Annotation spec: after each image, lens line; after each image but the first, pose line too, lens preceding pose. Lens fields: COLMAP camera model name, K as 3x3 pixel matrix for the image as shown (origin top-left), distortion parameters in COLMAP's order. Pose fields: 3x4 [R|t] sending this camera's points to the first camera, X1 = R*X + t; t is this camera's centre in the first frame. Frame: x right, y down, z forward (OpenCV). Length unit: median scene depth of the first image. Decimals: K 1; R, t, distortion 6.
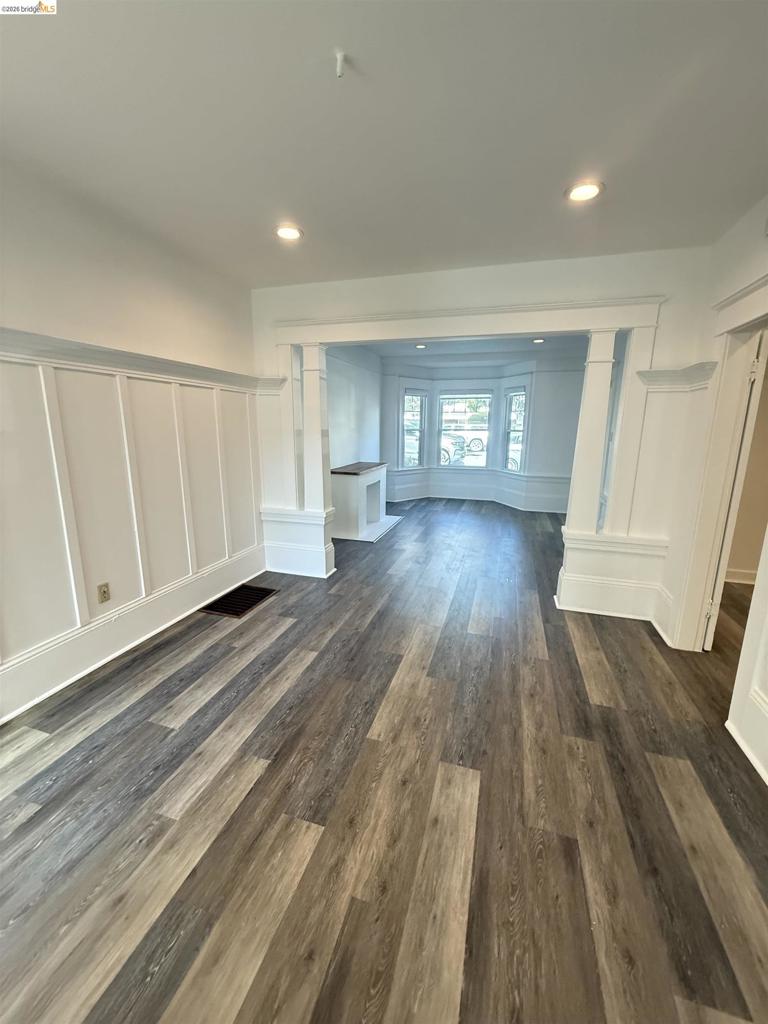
lens RADIAL K [[412.8, 0, 384.0], [0, 412.8, 512.0], [0, 0, 1]] dist [0.001169, -0.000113]
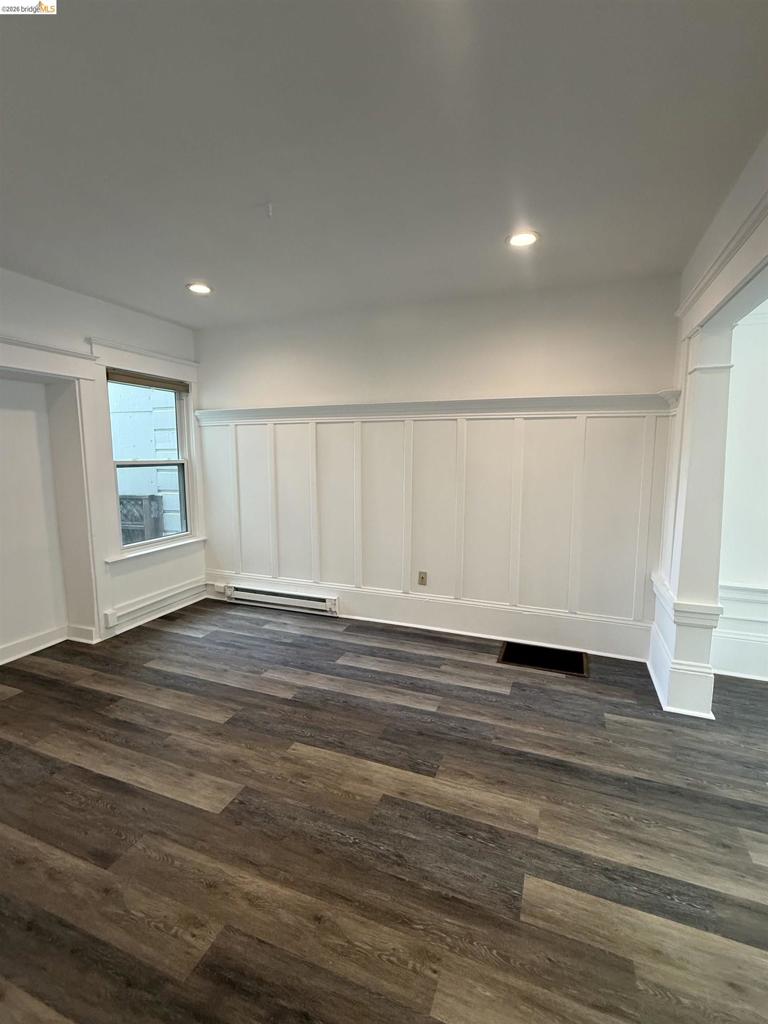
lens RADIAL K [[473.1, 0, 381.7], [0, 473.1, 517.3], [0, 0, 1]] dist [-0.001325, -0.000139]
pose [[-0.089750, 0.127082, -0.987823, 0.999549], [-0.209126, 0.967311, 0.143444, -0.229149], [0.973761, 0.219454, -0.060240, 1.074519]]
